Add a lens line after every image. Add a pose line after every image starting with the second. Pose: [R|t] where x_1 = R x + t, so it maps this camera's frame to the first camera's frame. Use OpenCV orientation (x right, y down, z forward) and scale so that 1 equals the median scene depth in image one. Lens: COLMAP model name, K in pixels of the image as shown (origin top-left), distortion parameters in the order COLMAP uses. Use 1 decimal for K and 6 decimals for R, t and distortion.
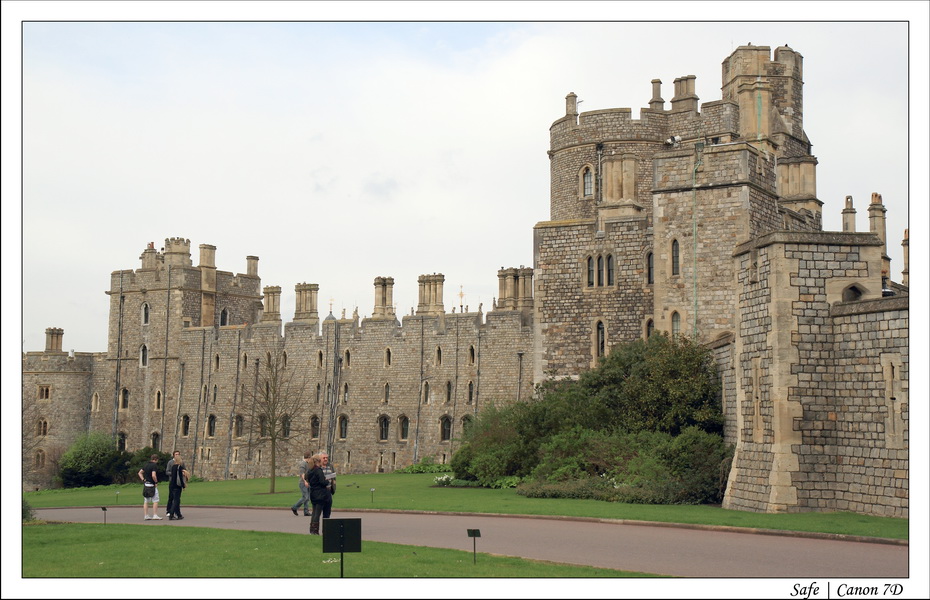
lens RADIAL K [[1248.9, 0, 465.0], [0, 1248.9, 299.3], [0, 0, 1]] dist [0.134539, 0.000000]
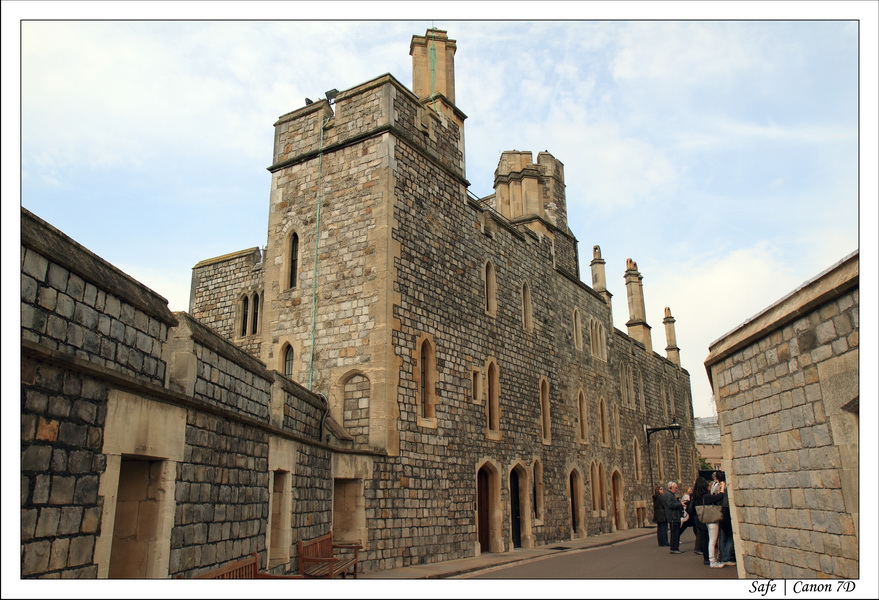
lens RADIAL K [[708.3, 0, 439.4], [0, 708.3, 300.4], [0, 0, 1]] dist [-0.080996, -0.001778]
pose [[0.999625, -0.025419, 0.010147, 0.234632], [0.026792, 0.984570, -0.172930, 0.049143], [-0.005595, 0.173137, 0.984882, 0.650483]]
